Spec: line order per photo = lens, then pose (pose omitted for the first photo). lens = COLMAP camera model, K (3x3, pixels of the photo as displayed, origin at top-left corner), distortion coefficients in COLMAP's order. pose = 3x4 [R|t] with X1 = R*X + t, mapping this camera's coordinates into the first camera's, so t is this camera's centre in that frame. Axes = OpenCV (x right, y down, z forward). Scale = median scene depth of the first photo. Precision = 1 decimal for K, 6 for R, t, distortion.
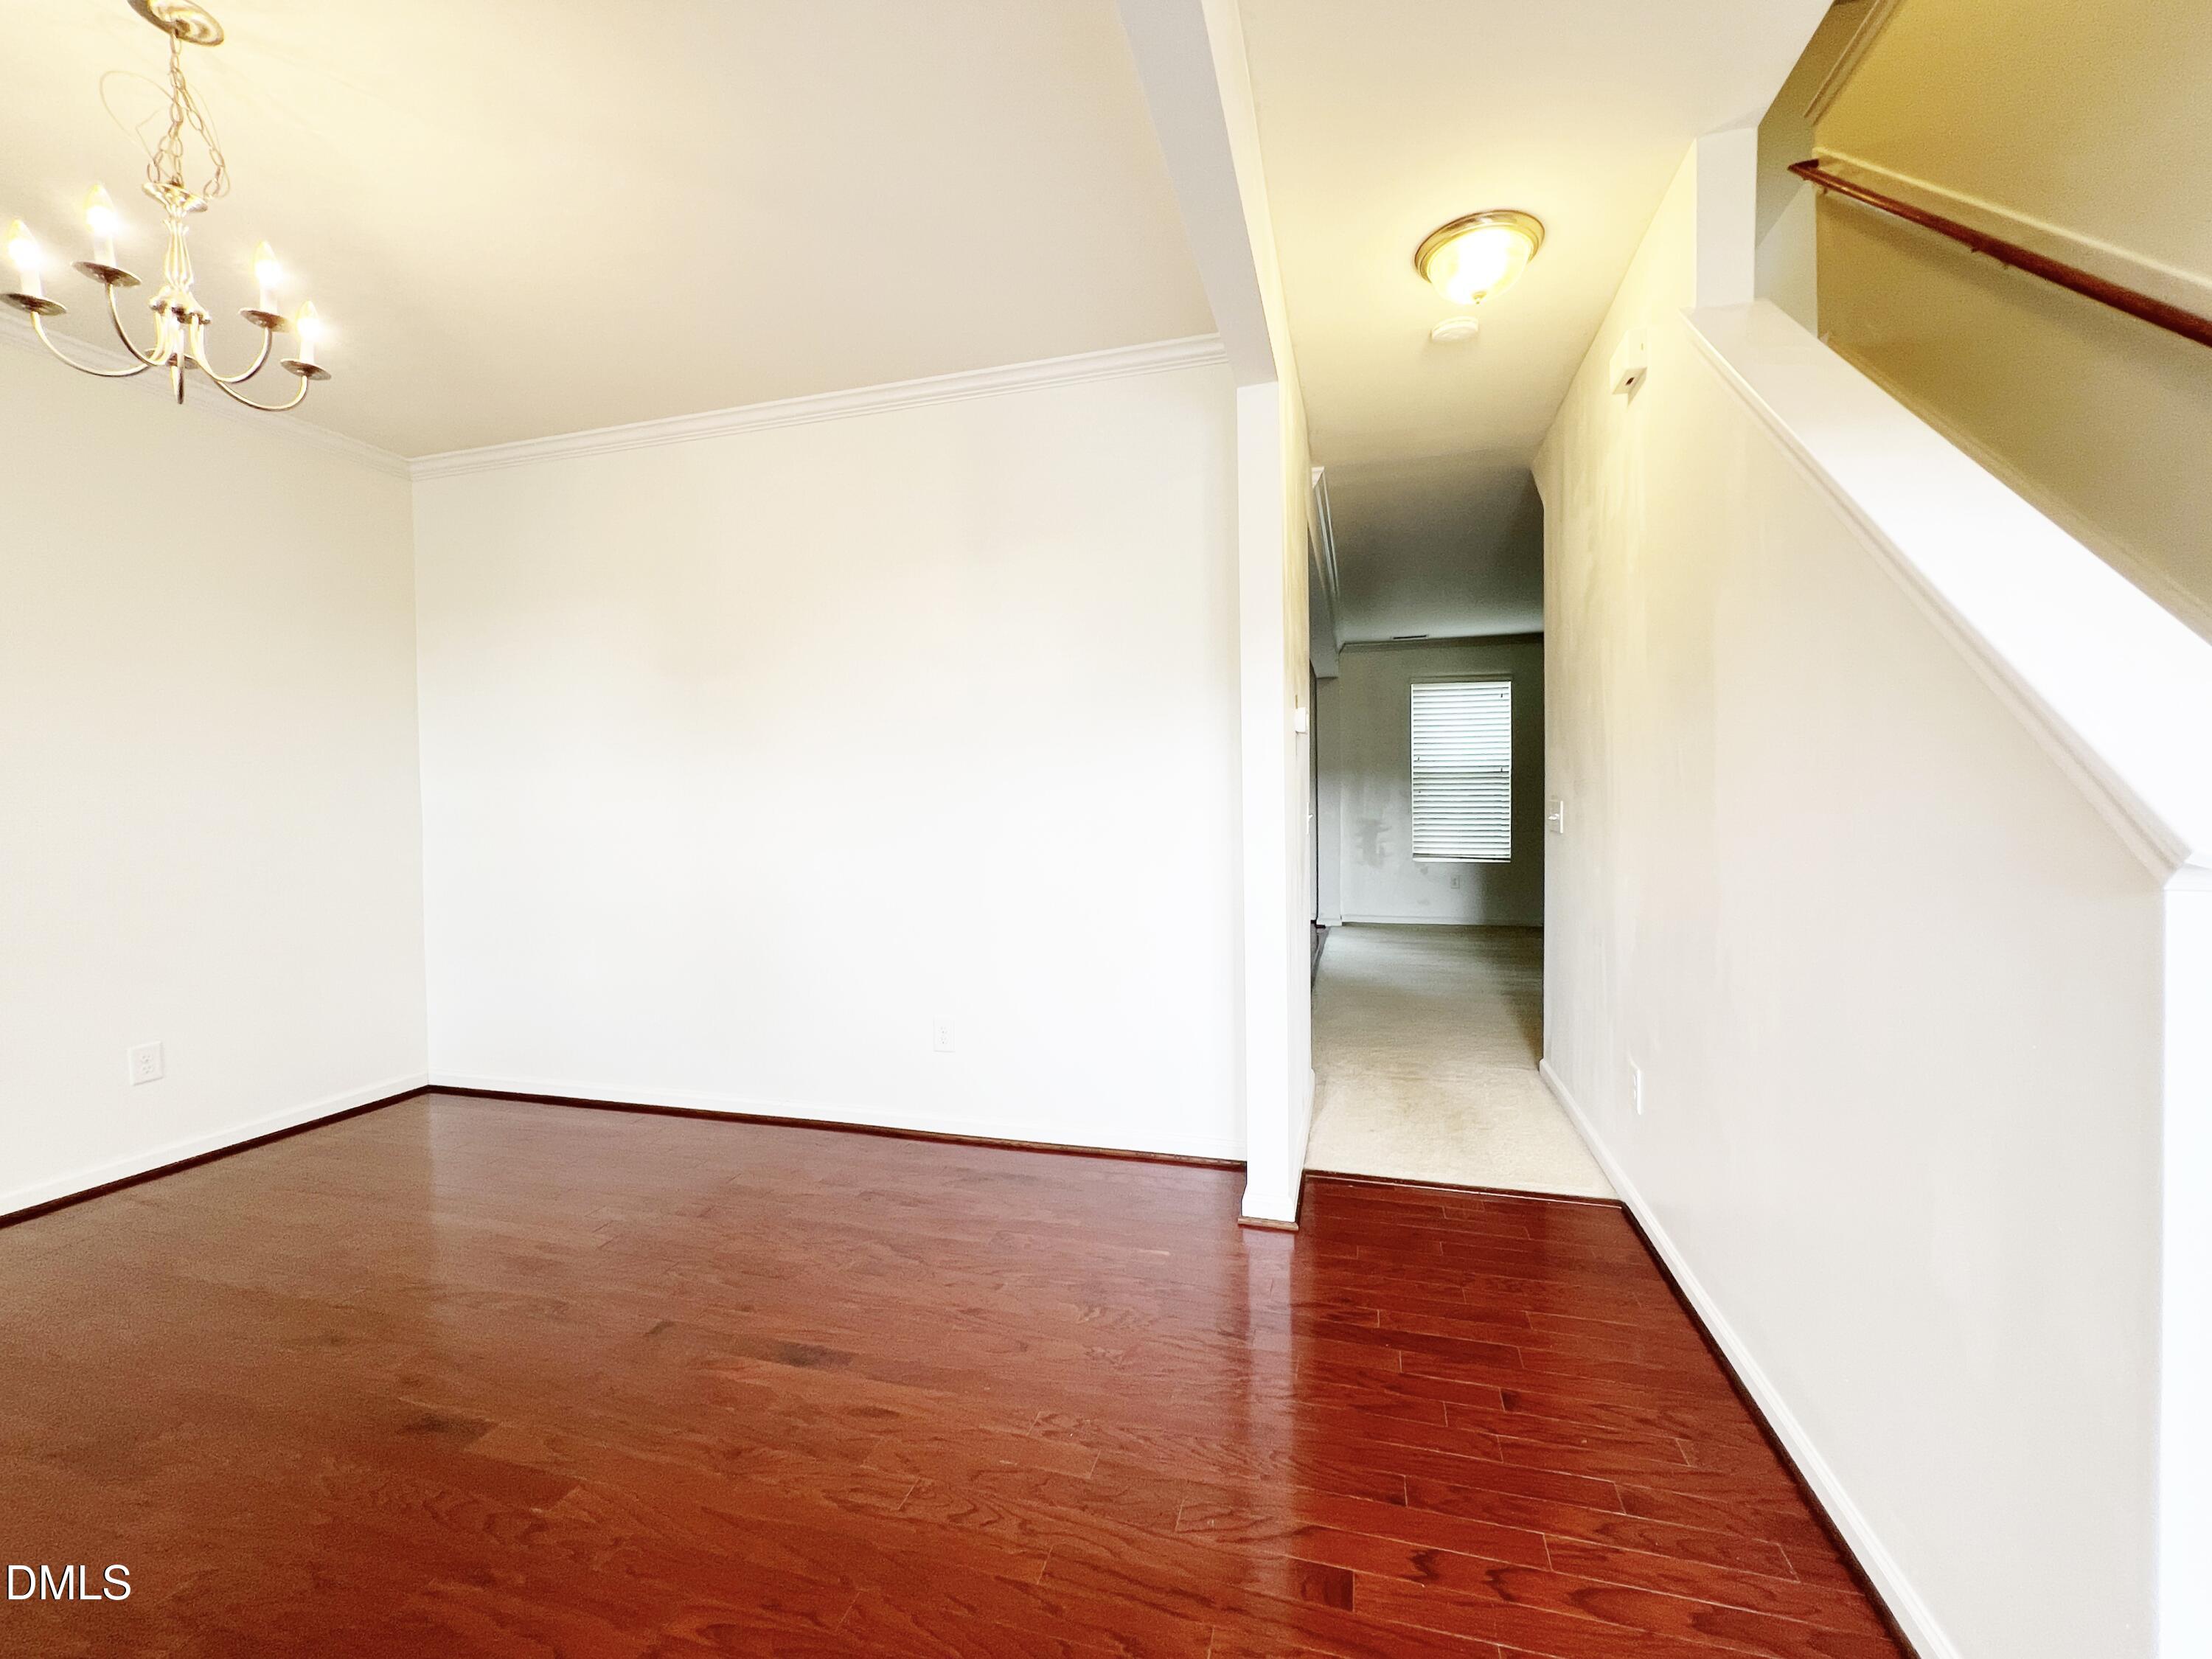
lens RADIAL K [[900.8, 0, 1103.6], [0, 900.8, 812.9], [0, 0, 1]] dist [0.000690, -0.000272]
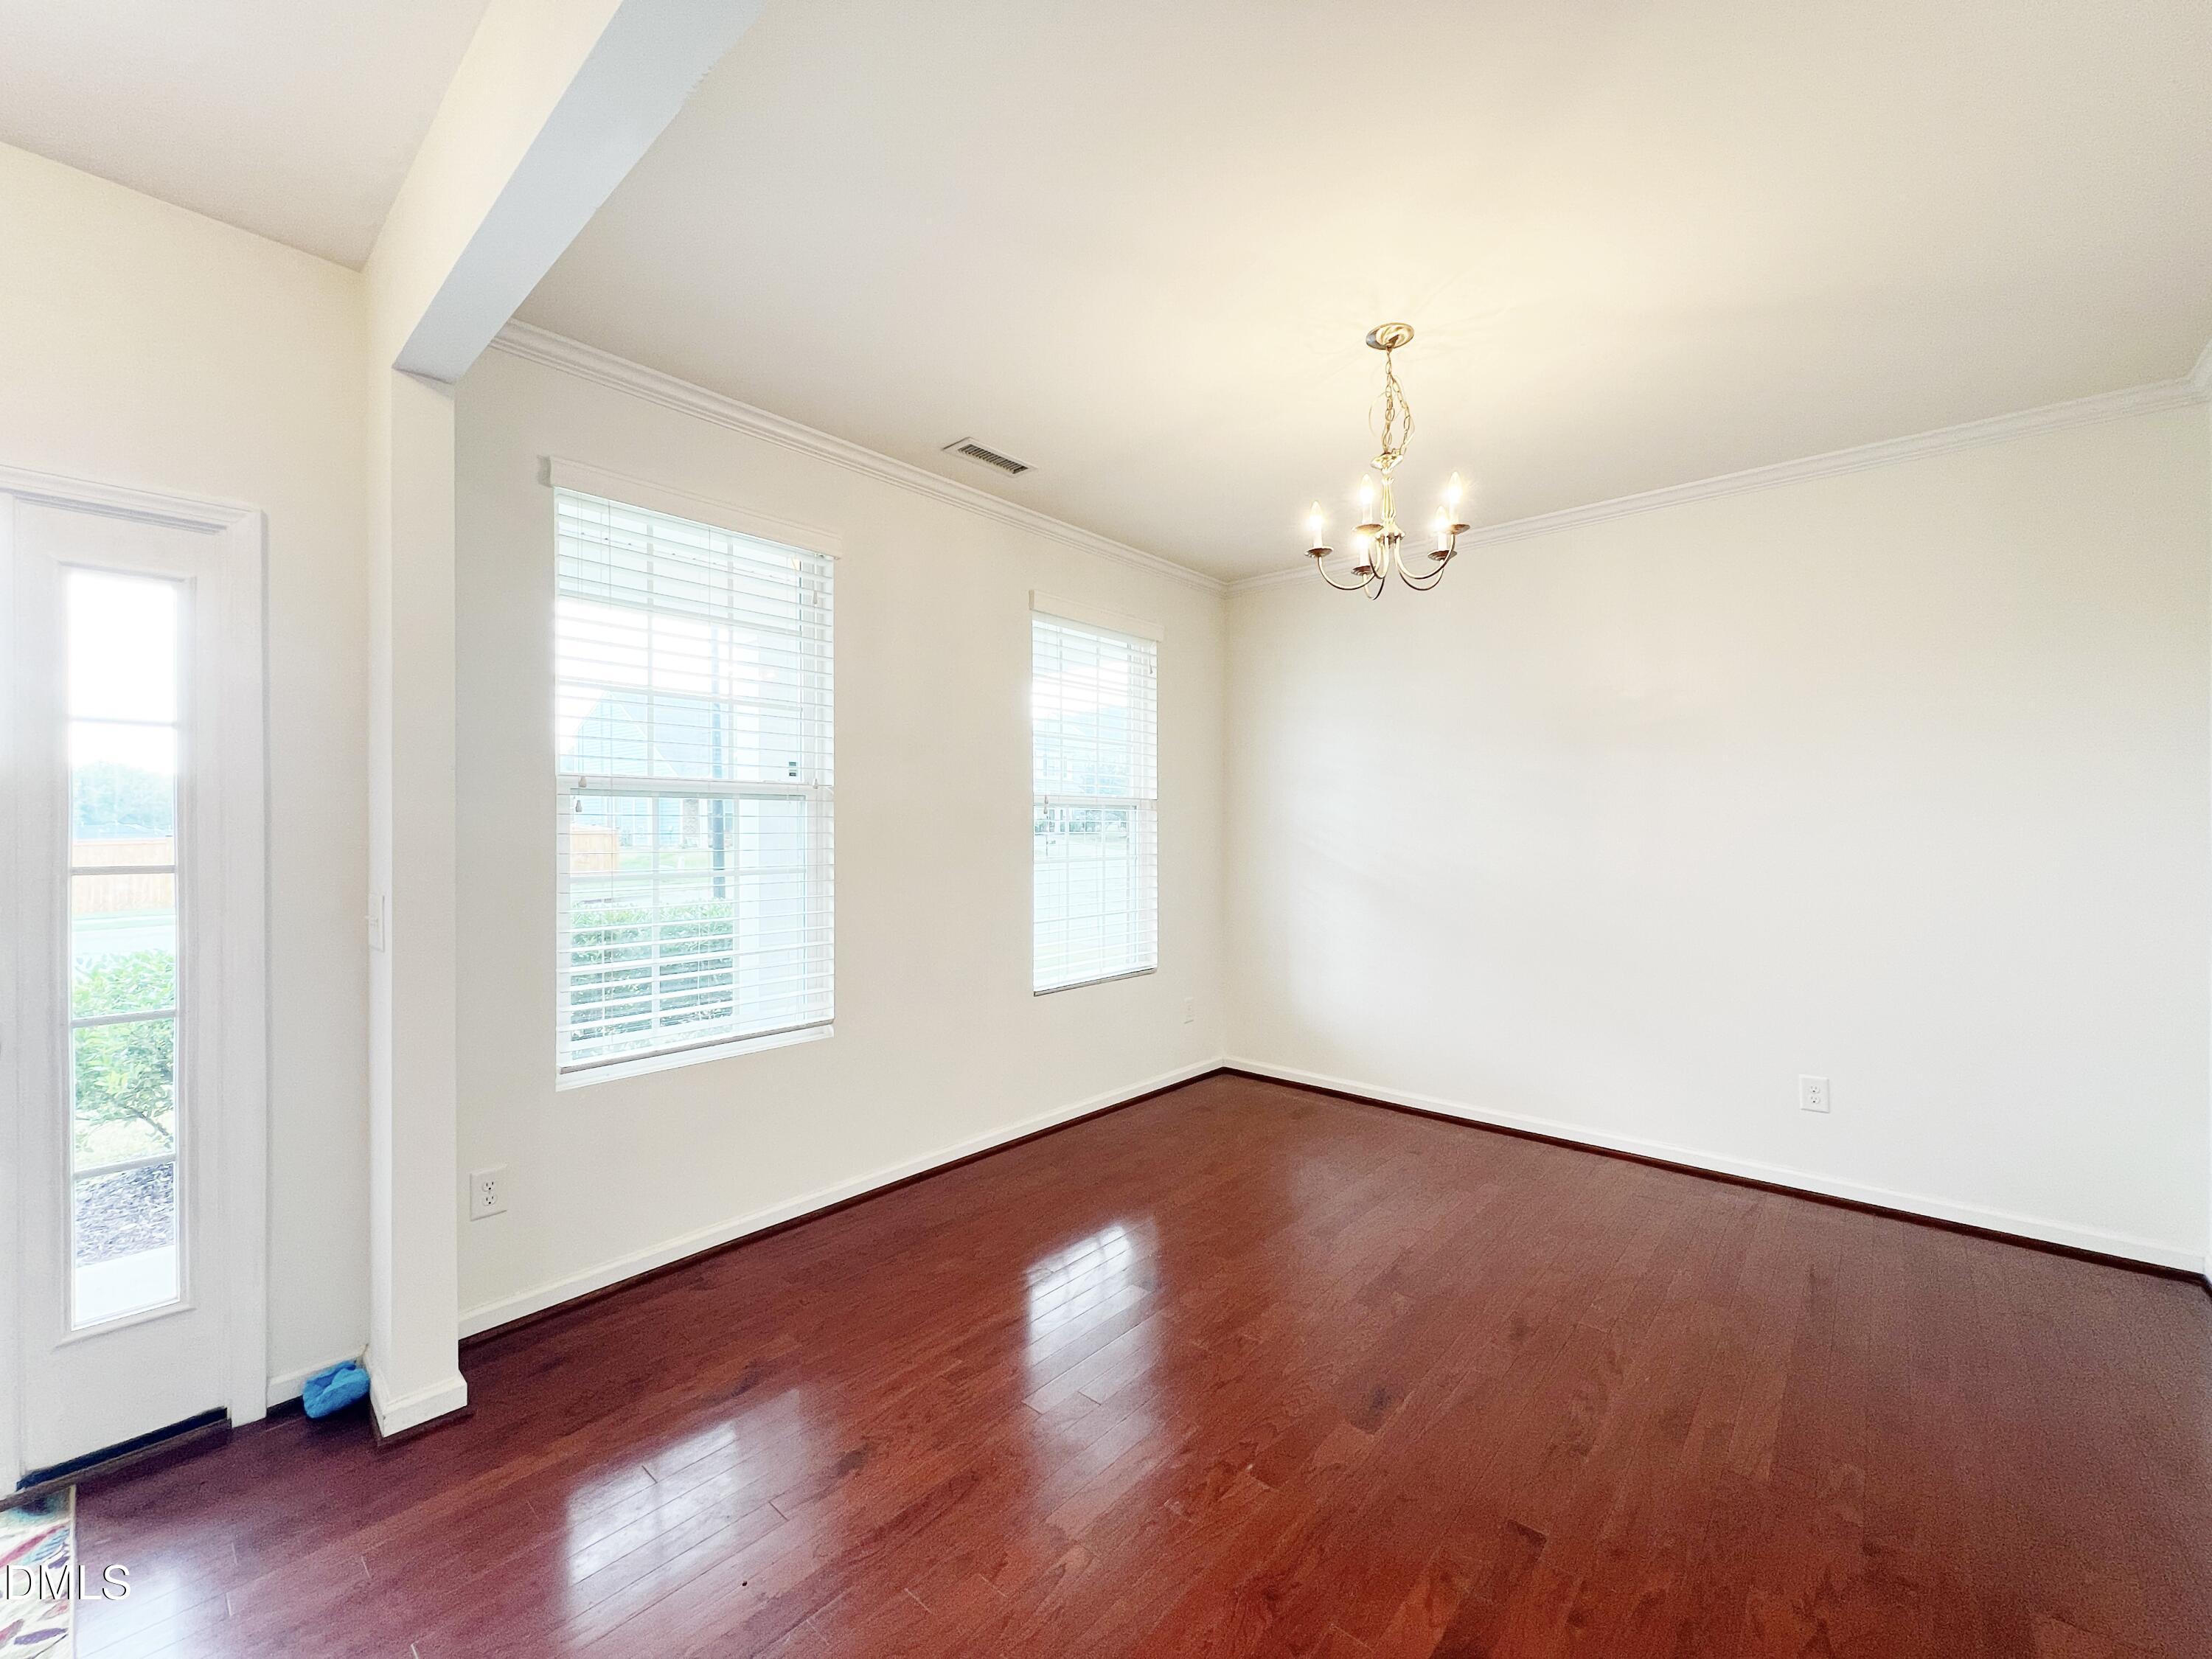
lens RADIAL K [[895.7, 0, 1112.6], [0, 895.7, 833.8], [0, 0, 1]] dist [0.001105, 0.000085]
pose [[-0.422911, 0.018498, -0.905982, 0.410003], [-0.000428, 0.999787, 0.020613, -0.087454], [0.906171, 0.009106, -0.422813, 1.019842]]
